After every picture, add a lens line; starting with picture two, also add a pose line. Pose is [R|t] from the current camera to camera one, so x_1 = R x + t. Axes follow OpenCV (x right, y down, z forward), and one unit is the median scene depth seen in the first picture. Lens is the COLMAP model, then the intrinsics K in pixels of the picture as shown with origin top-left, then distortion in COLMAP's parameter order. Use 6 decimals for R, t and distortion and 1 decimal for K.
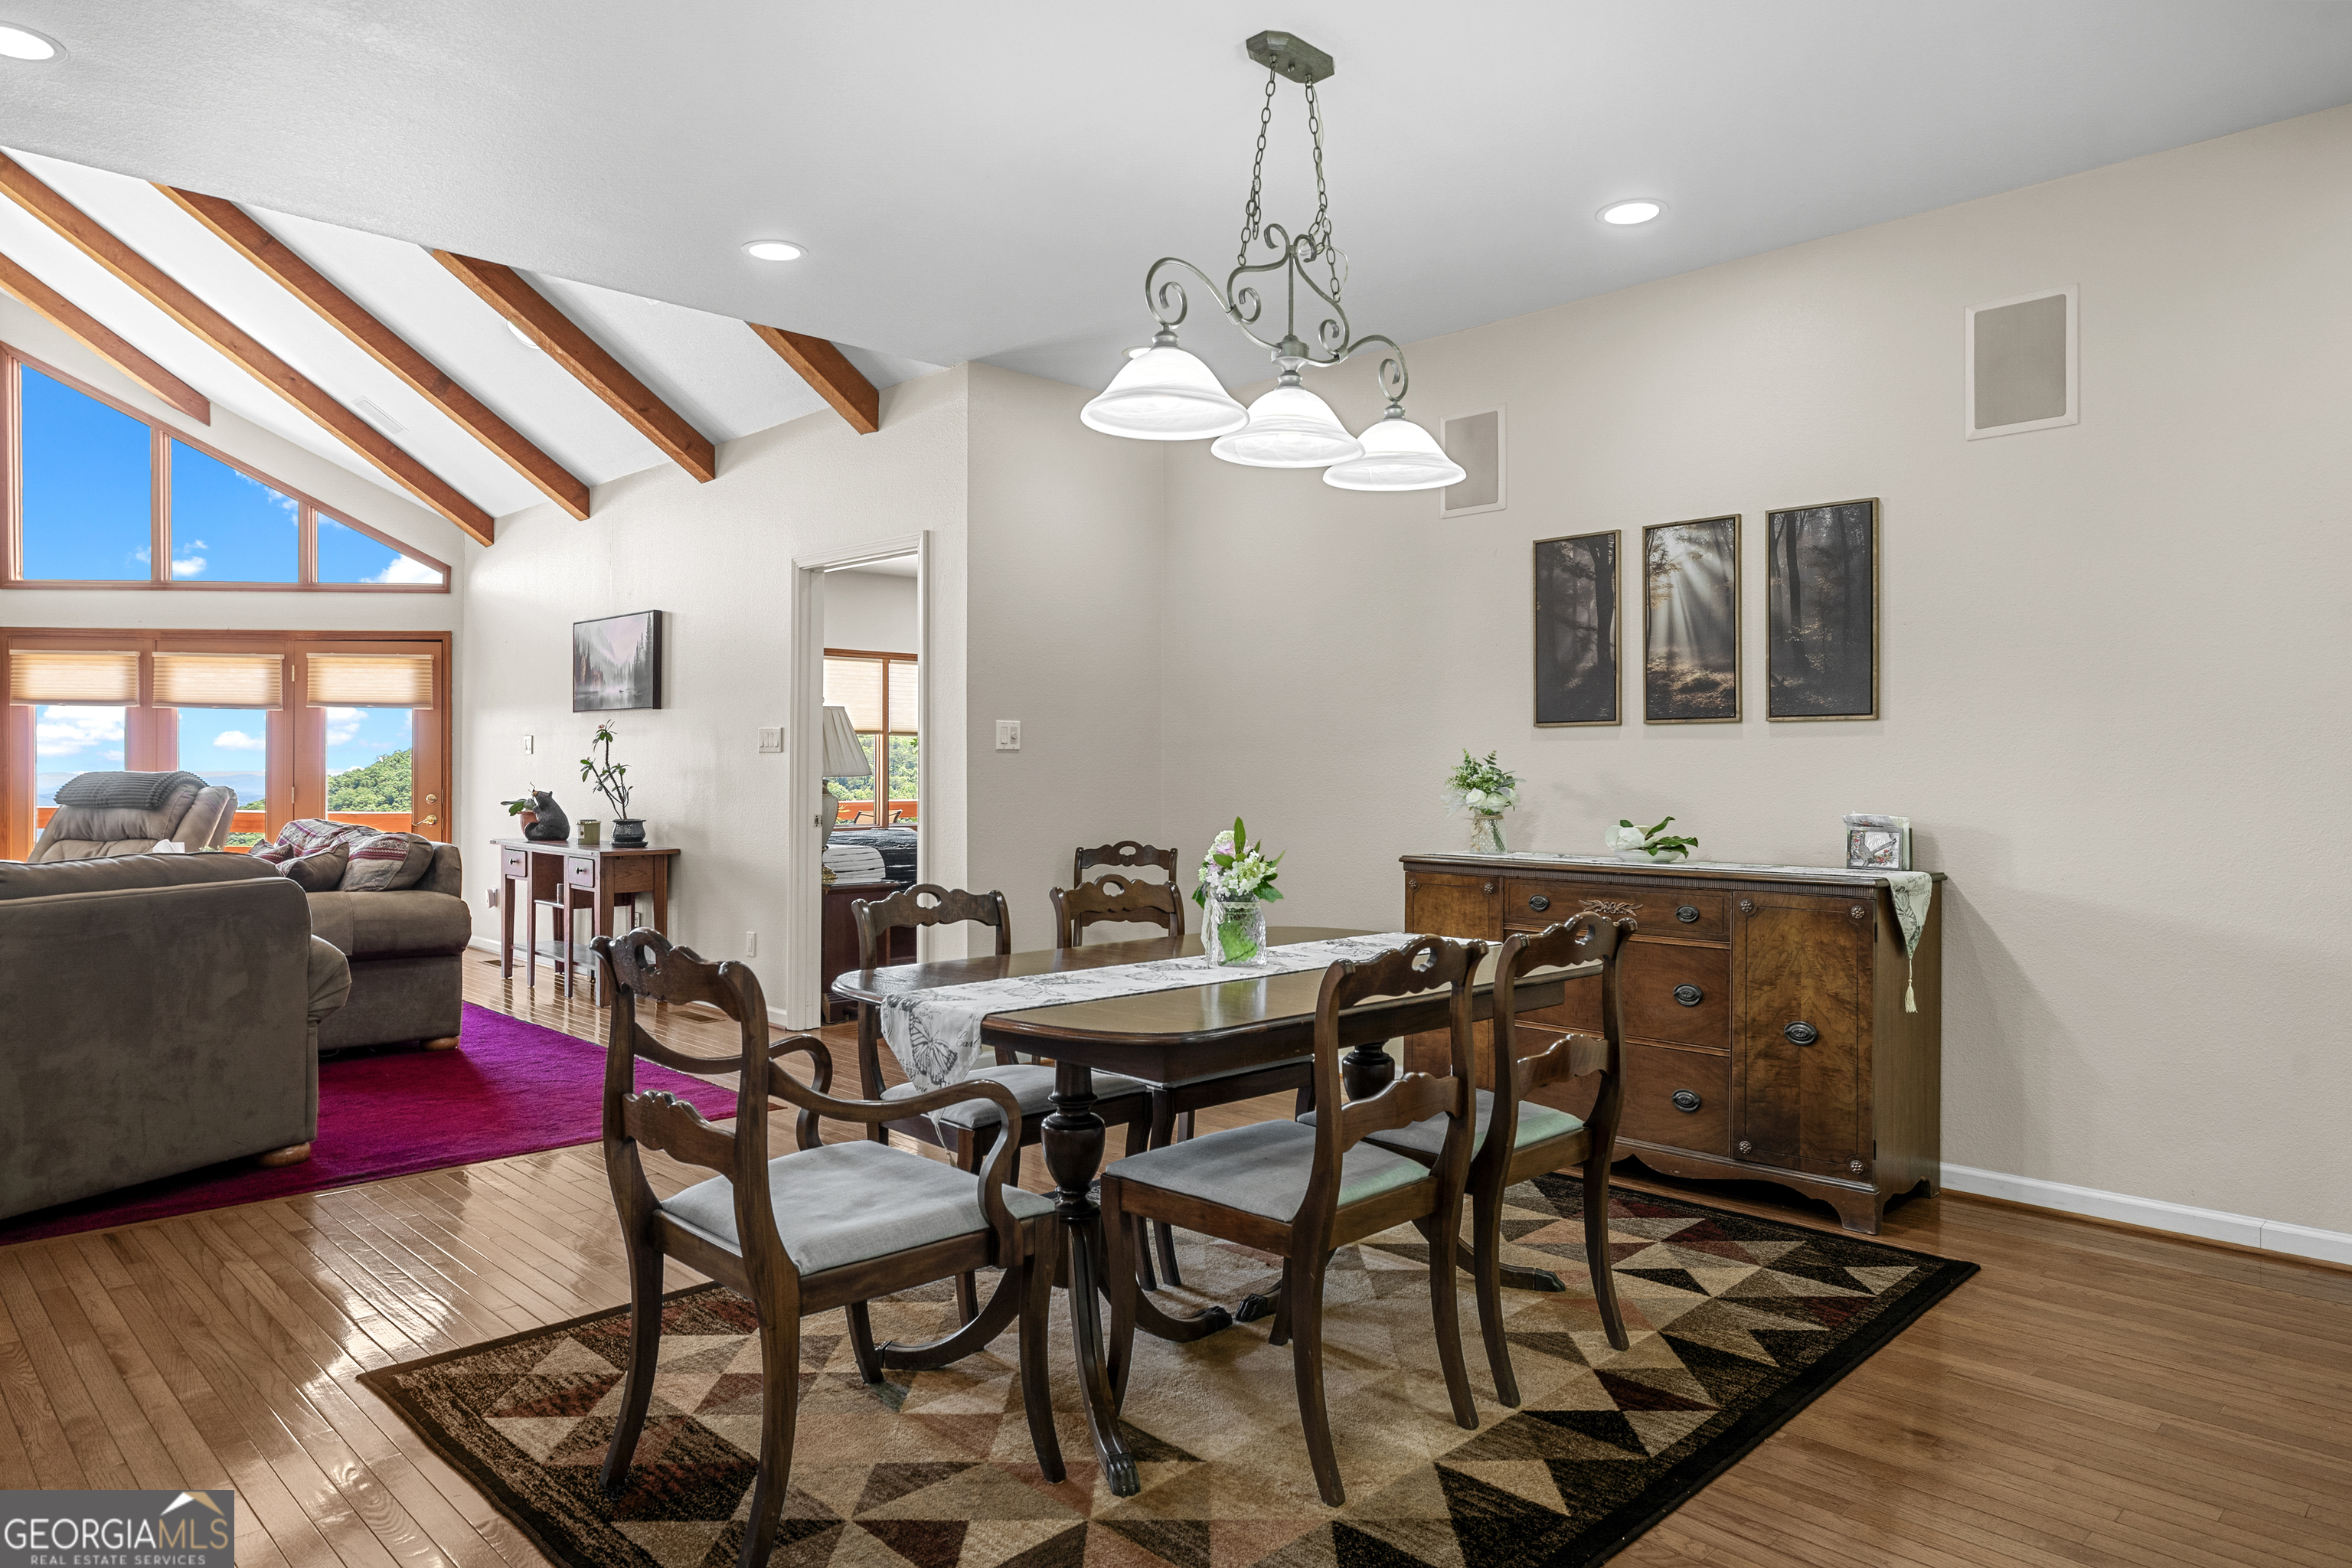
lens RADIAL K [[1448.9, 0, 1170.0], [0, 1448.9, 782.9], [0, 0, 1]] dist [-0.002553, 0.001157]
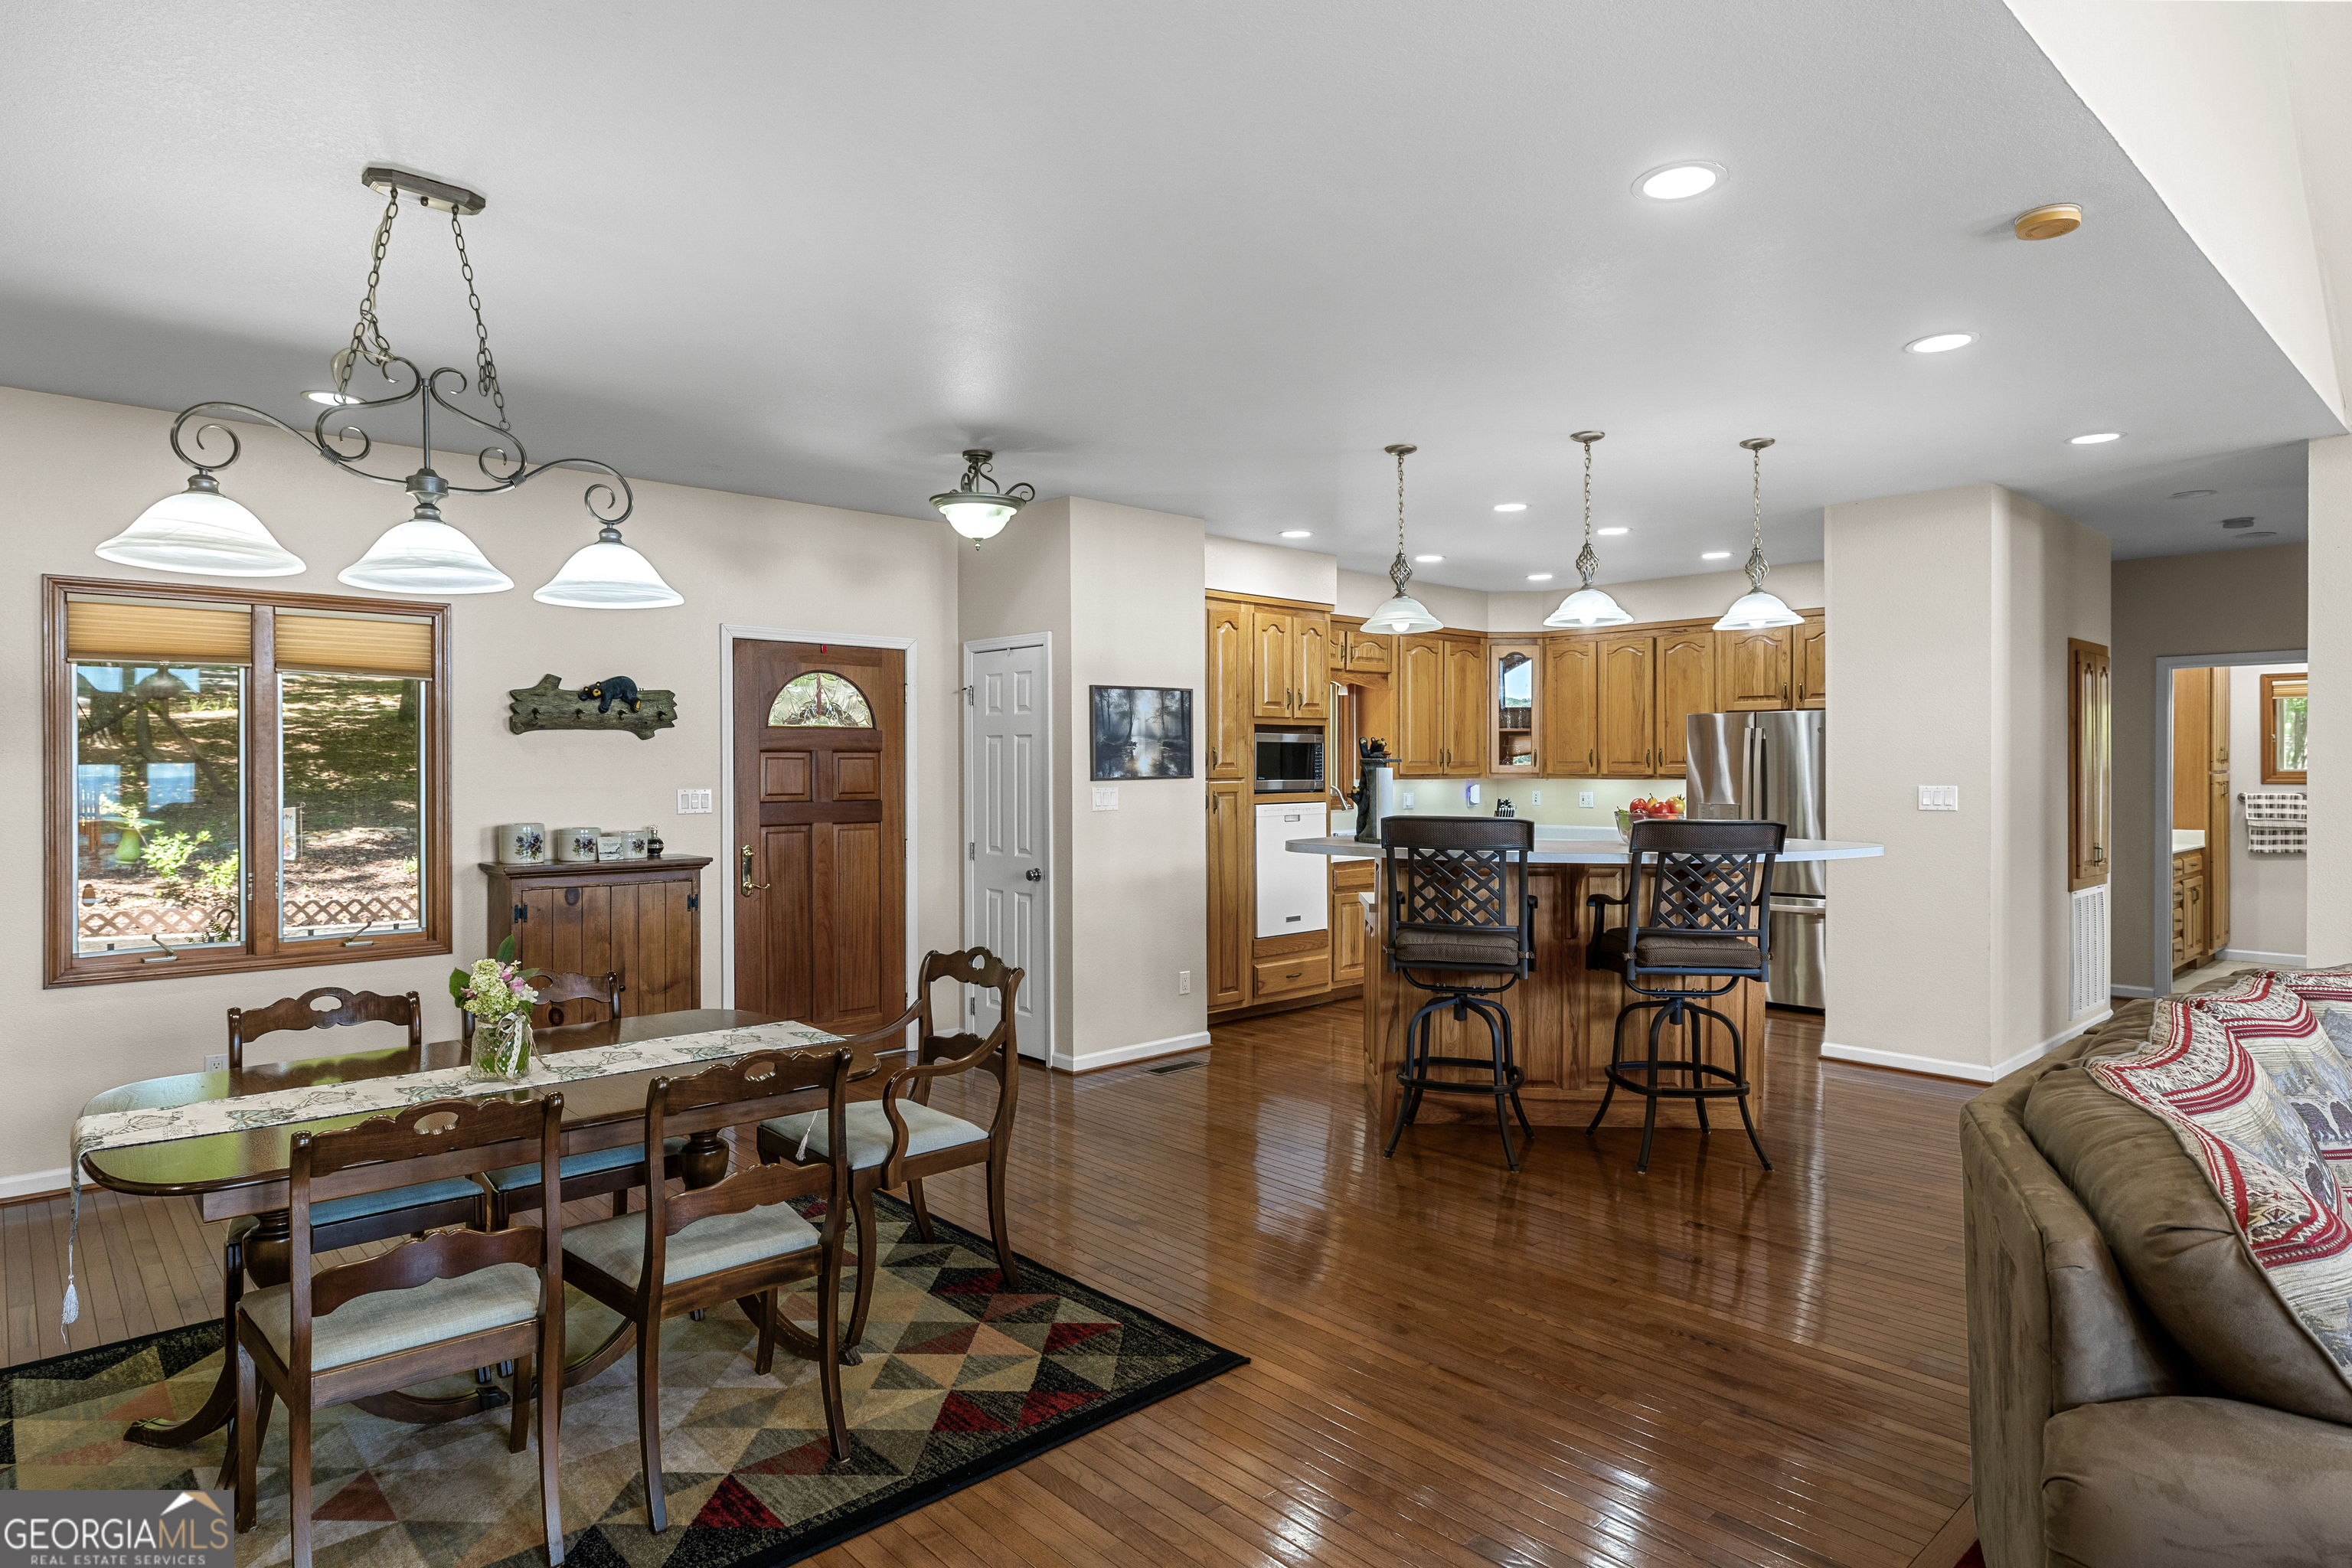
lens RADIAL K [[1308.6, 0, 1179.3], [0, 1308.6, 783.9], [0, 0, 1]] dist [0.019666, 0.000087]
pose [[-0.999445, -0.001492, 0.033282, -0.350972], [-0.001000, 0.999890, 0.014806, -0.076929], [-0.033301, 0.014765, -0.999336, 1.411049]]
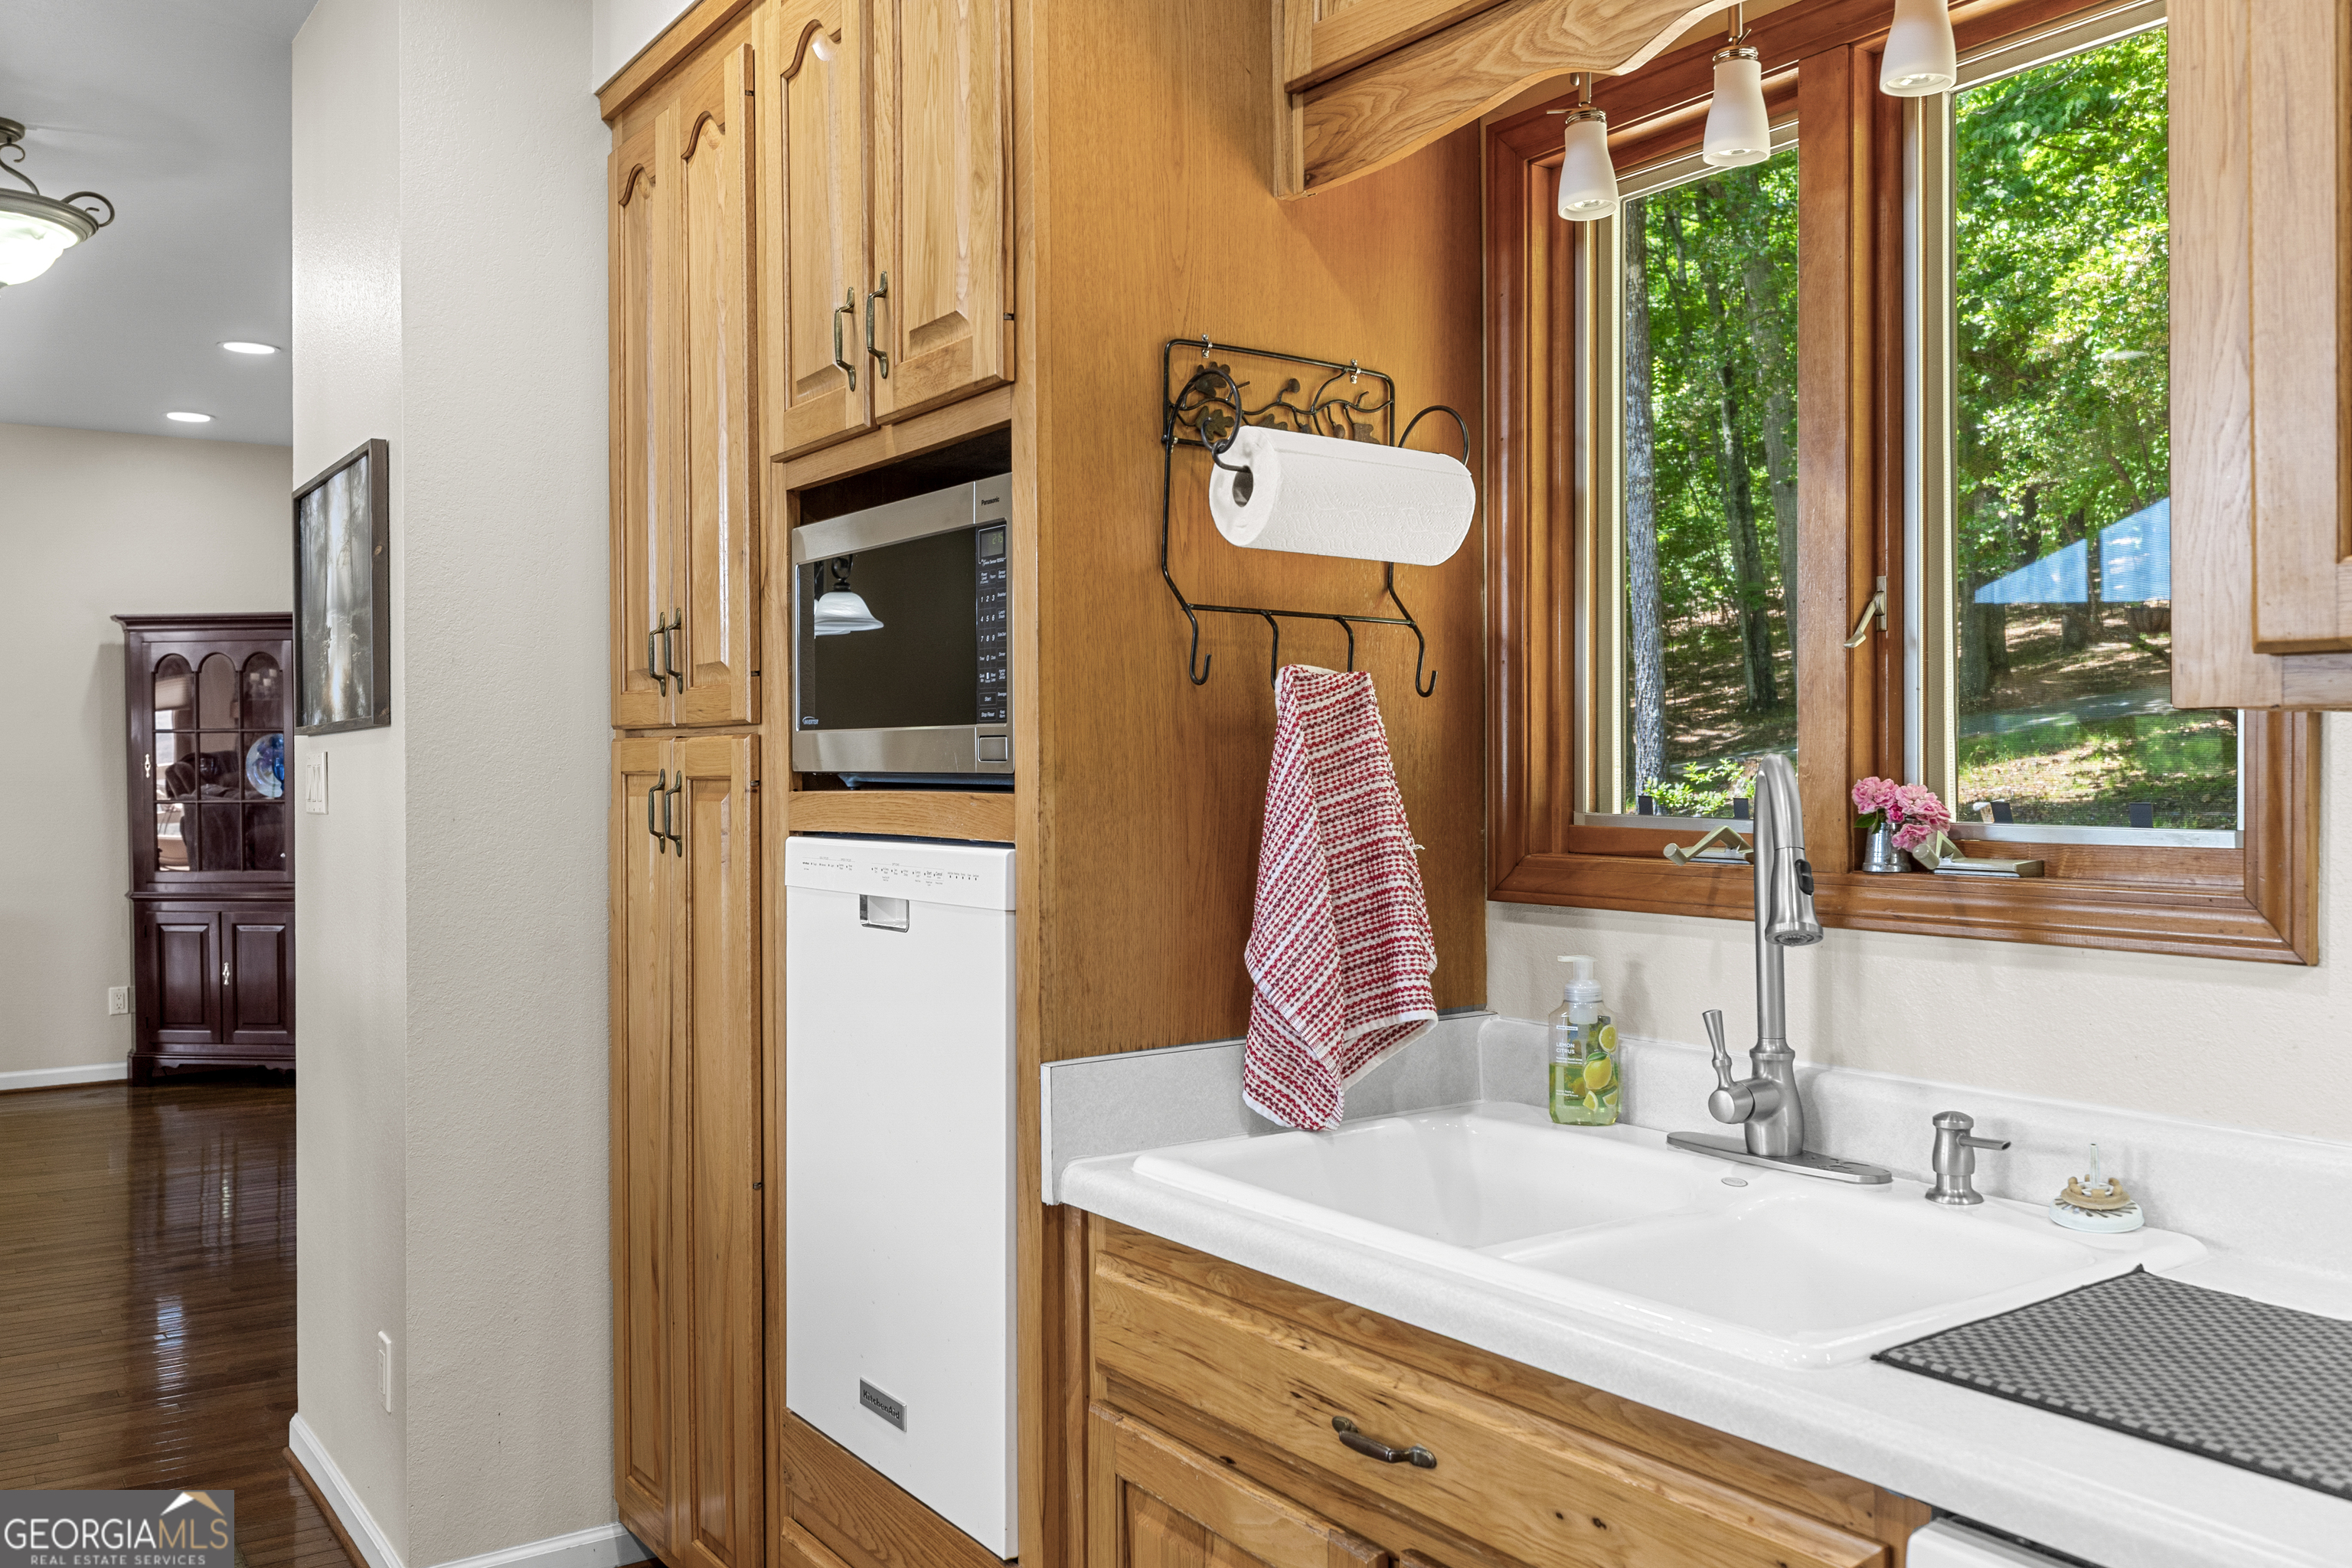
lens RADIAL K [[1883.9, 0, 1175.7], [0, 1883.9, 779.6], [0, 0, 1]] dist [0.001223, 0.000050]
pose [[0.176157, -0.015098, 0.984246, -0.969417], [0.008390, 0.999869, 0.013836, -0.046922], [-0.984326, 0.005820, 0.176260, -0.608034]]
